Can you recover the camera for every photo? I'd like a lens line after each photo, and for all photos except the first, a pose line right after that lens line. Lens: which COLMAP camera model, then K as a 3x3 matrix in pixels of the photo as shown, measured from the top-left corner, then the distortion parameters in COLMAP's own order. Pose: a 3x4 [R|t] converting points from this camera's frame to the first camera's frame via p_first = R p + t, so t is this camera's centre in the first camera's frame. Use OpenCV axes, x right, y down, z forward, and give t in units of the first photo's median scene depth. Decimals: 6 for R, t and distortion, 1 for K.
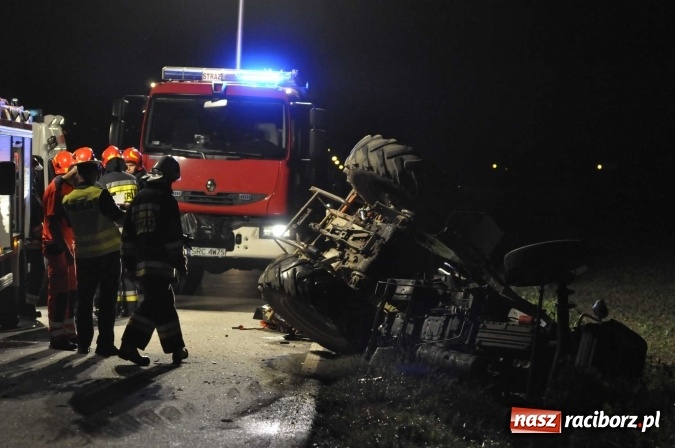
lens RADIAL K [[2058.5, 0, 337.5], [0, 2058.5, 224.0], [0, 0, 1]] dist [-0.386047, 0.427633]
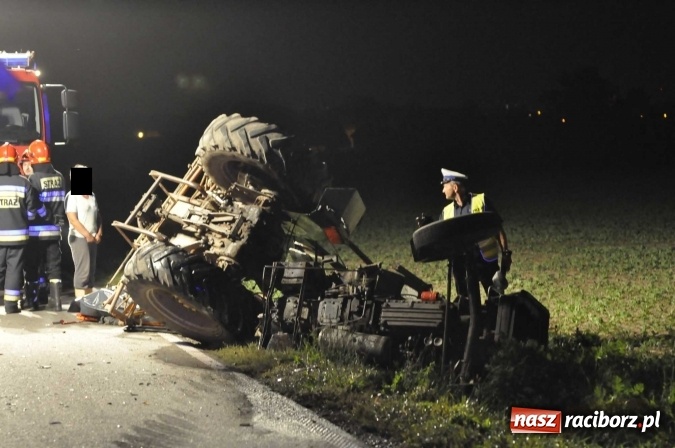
lens RADIAL K [[2058.5, 0, 337.5], [0, 2058.5, 224.0], [0, 0, 1]] dist [-0.386047, 0.427633]
pose [[0.973197, -0.058207, 0.222486, -0.152722], [0.054891, 0.998270, 0.021064, -0.009612], [-0.223327, -0.008287, 0.974708, 0.052074]]
